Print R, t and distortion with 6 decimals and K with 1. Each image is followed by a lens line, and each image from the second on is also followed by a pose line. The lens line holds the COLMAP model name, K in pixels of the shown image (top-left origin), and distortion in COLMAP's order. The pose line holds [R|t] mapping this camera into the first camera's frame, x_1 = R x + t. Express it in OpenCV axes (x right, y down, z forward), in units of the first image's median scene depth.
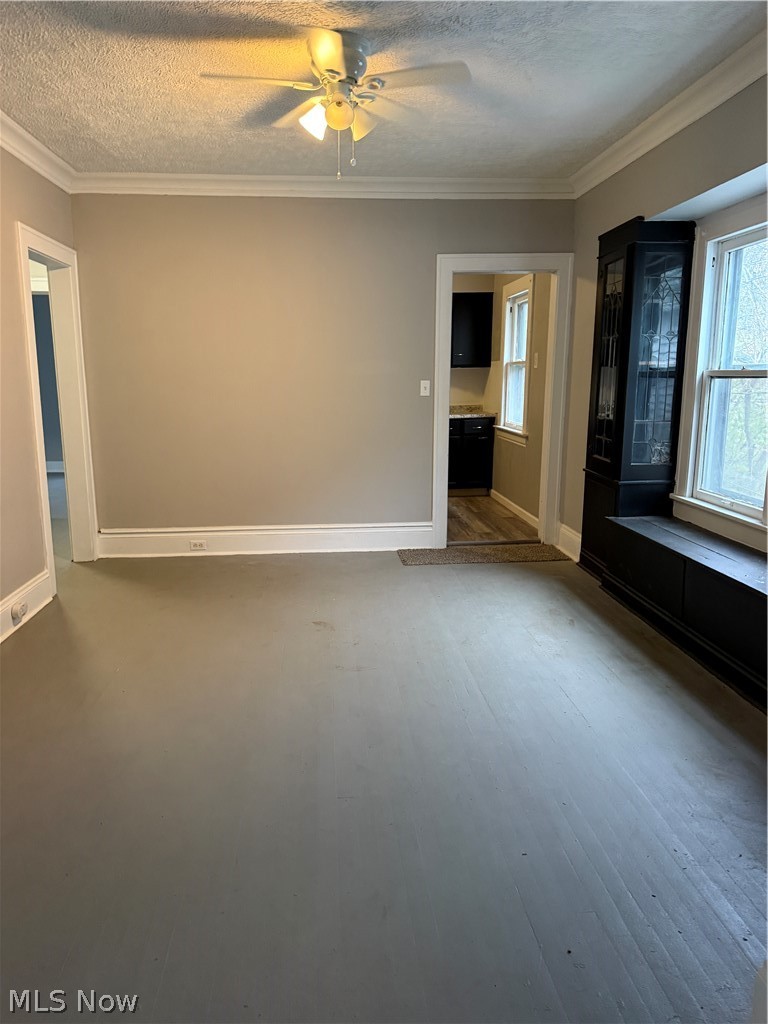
lens RADIAL K [[718.6, 0, 384.0], [0, 718.6, 512.0], [0, 0, 1]] dist [0.178147, -0.342178]
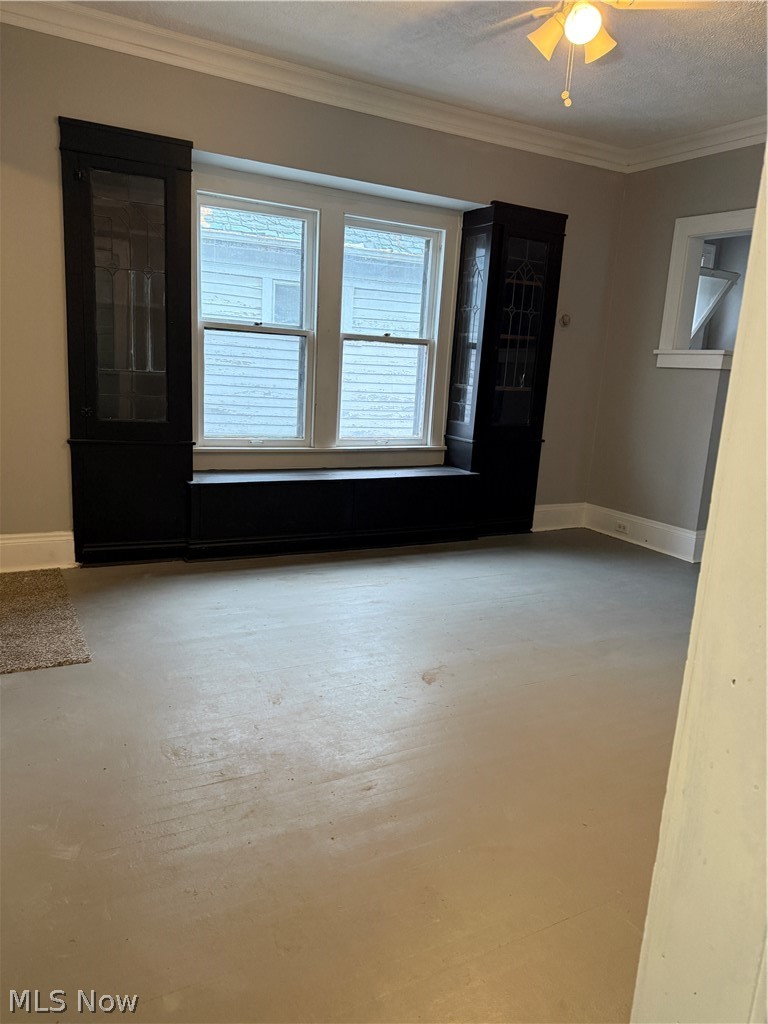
lens RADIAL K [[718.6, 0, 384.0], [0, 718.6, 512.0], [0, 0, 1]] dist [0.178147, -0.342178]
pose [[-0.391018, -0.234968, 0.889885, -0.733584], [0.095076, 0.951379, 0.292982, -0.247072], [-0.915459, 0.199168, -0.349666, 1.292354]]
